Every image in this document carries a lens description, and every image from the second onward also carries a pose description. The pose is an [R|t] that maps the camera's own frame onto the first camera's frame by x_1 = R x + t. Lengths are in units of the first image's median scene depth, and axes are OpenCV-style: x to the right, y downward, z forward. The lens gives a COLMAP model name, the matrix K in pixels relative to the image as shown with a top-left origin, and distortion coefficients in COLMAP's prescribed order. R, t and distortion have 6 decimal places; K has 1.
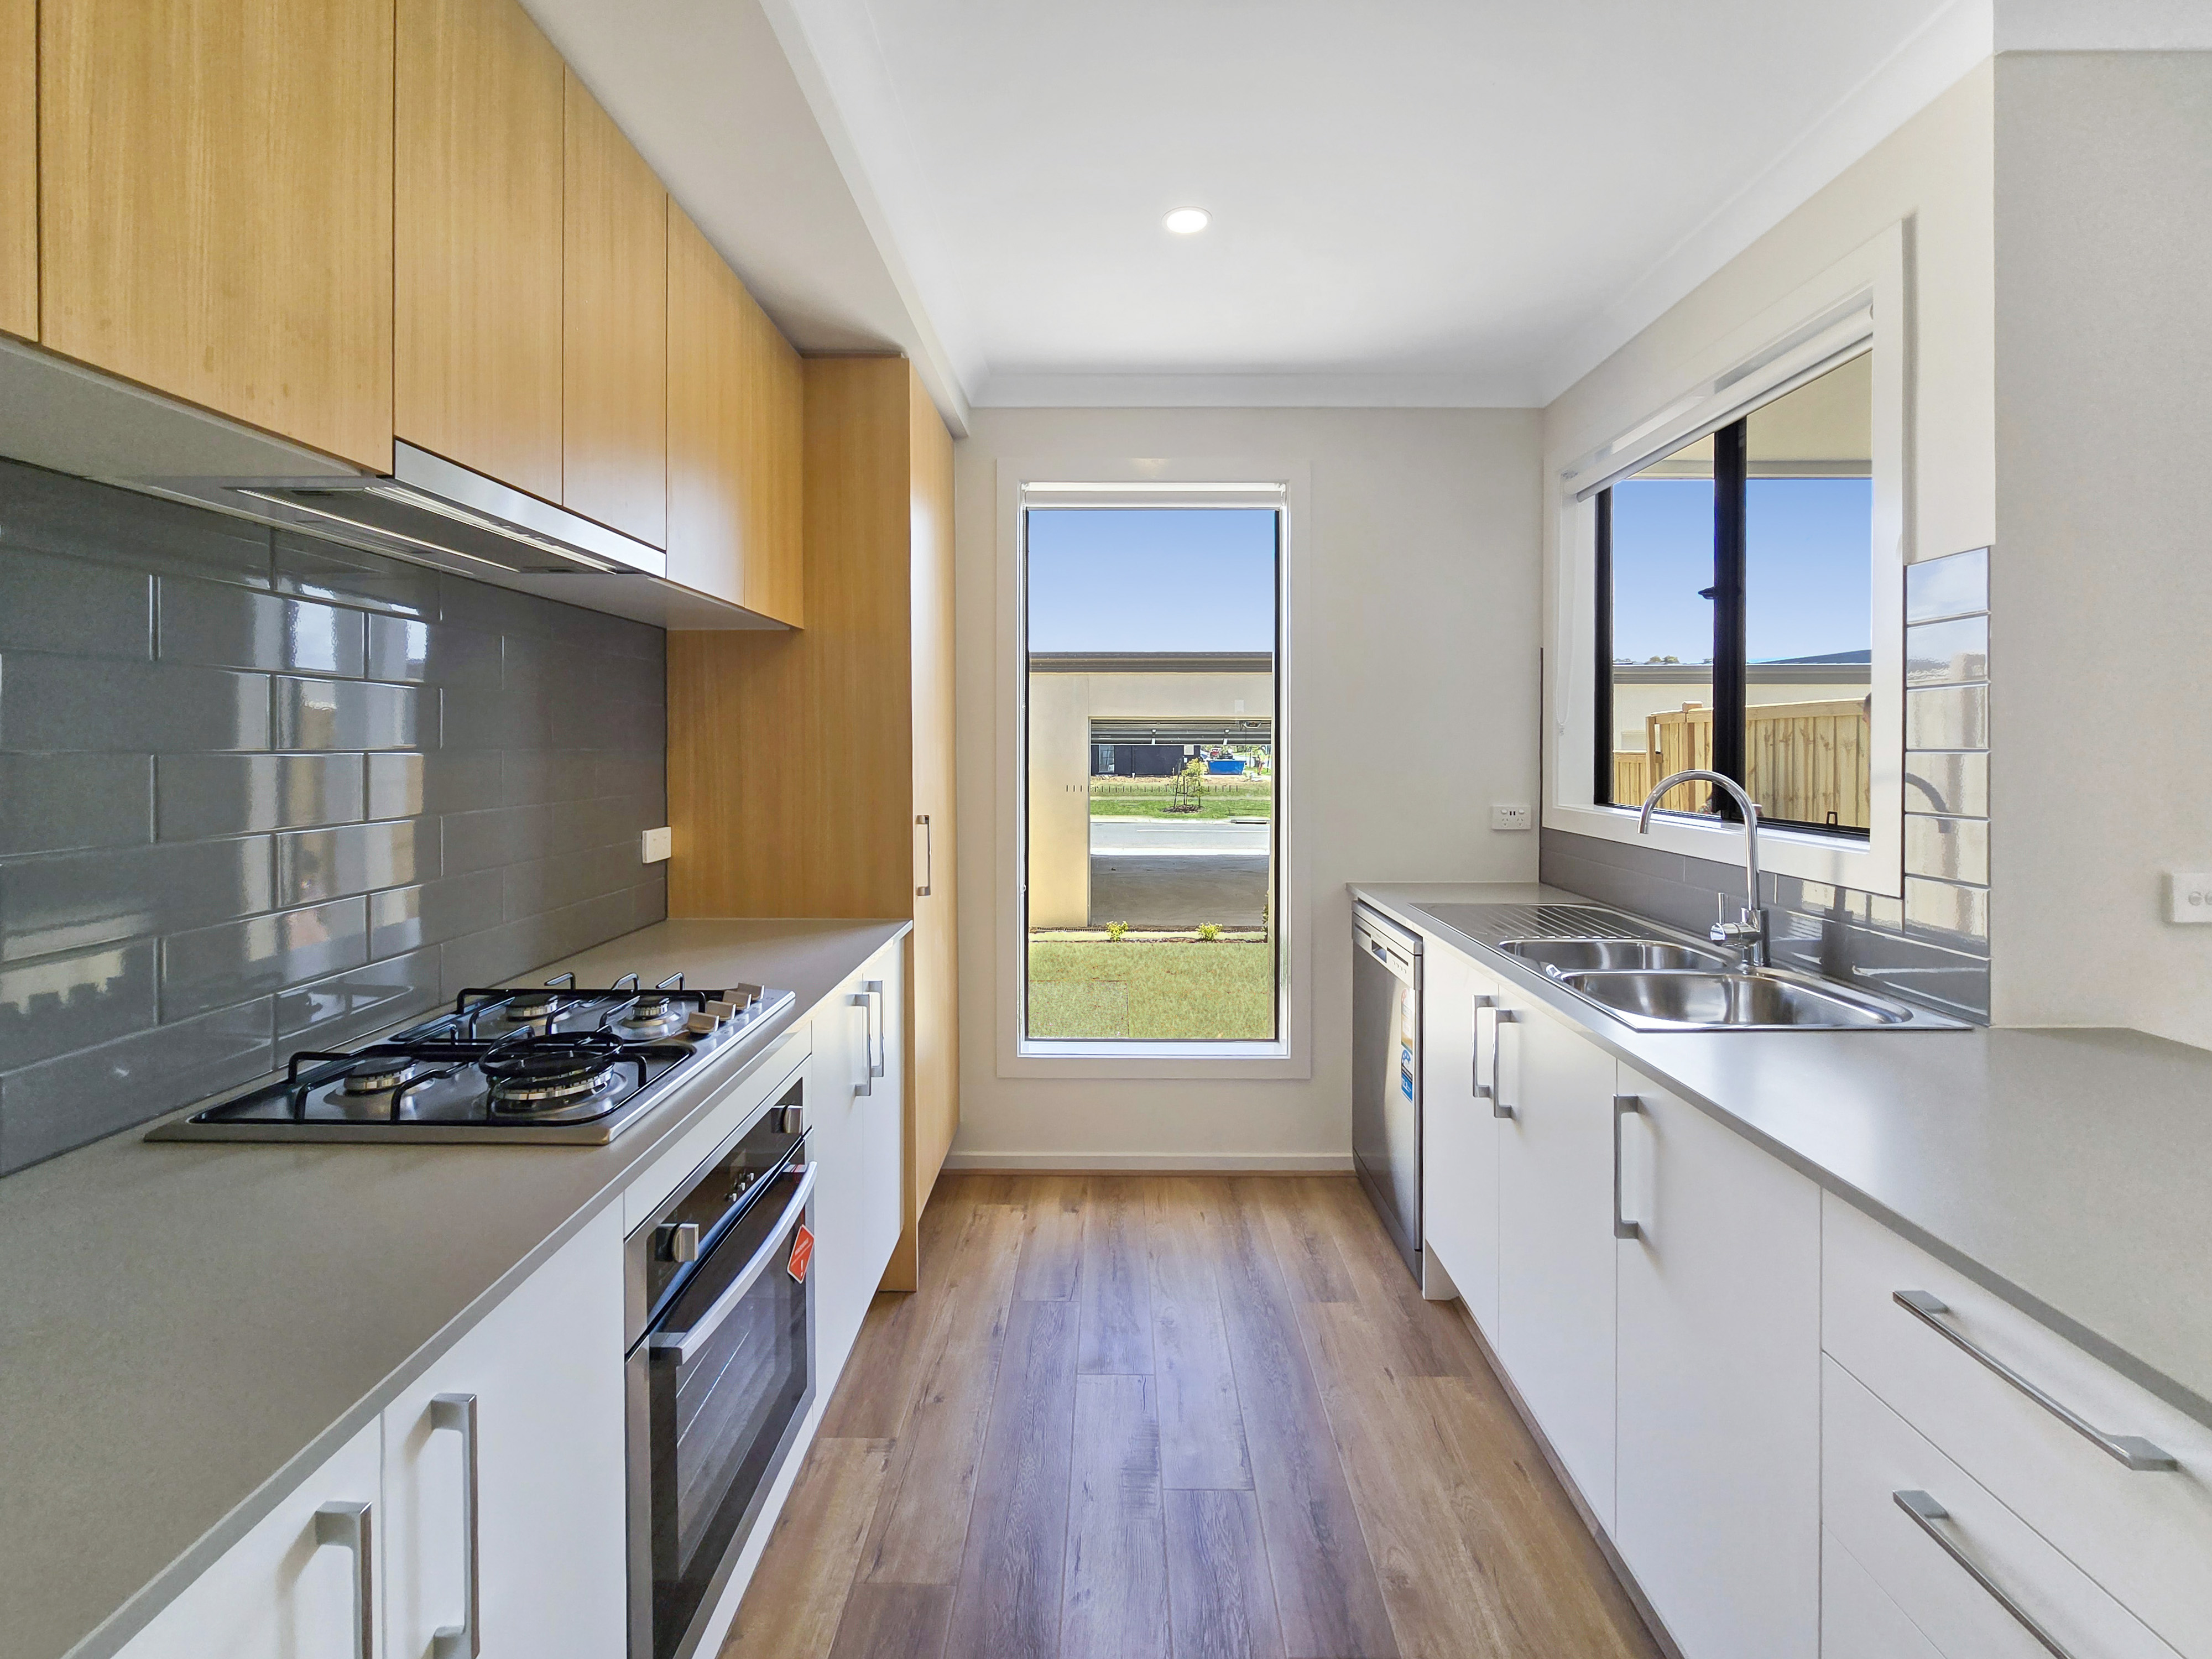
lens RADIAL K [[937.7, 0, 1112.1], [0, 937.7, 751.1], [0, 0, 1]] dist [0.000131, -0.000081]
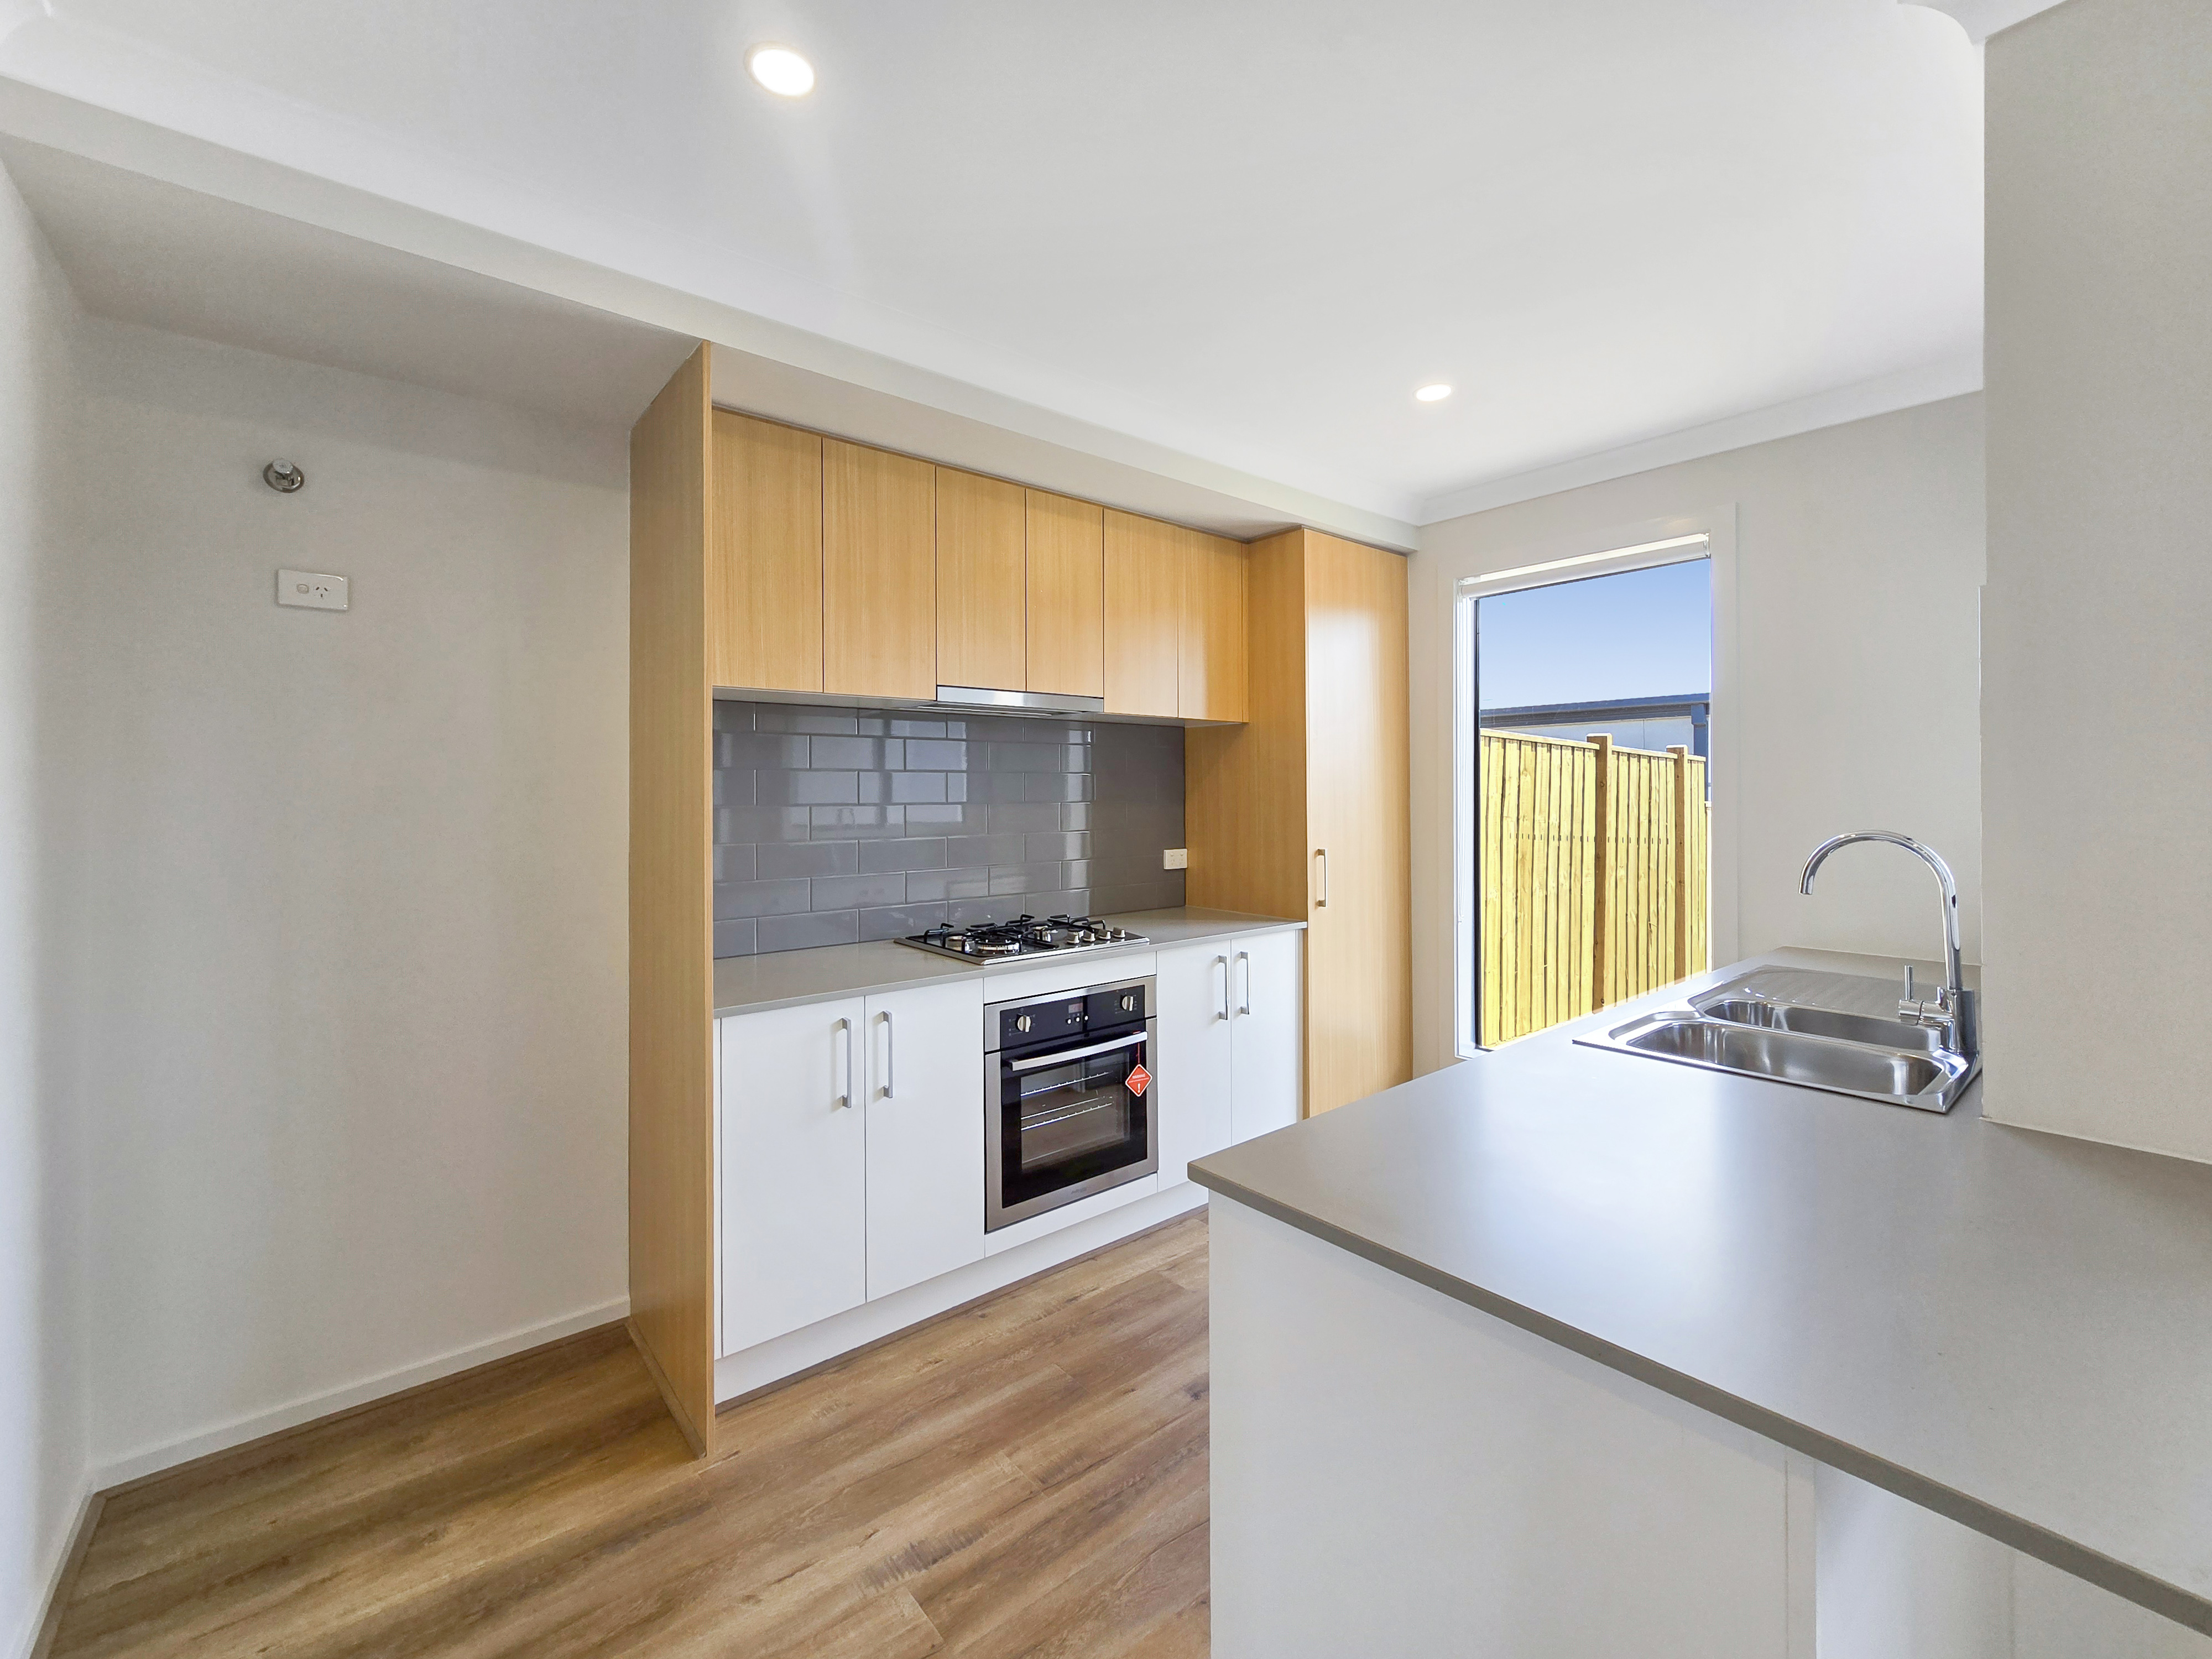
lens RADIAL K [[922.9, 0, 1106.2], [0, 922.9, 793.2], [0, 0, 1]] dist [0.001201, 0.000235]
pose [[0.635792, -0.001702, -0.771858, 0.691824], [-0.003542, 0.999981, -0.005122, -0.007732], [0.771852, 0.005990, 0.635774, -0.130518]]
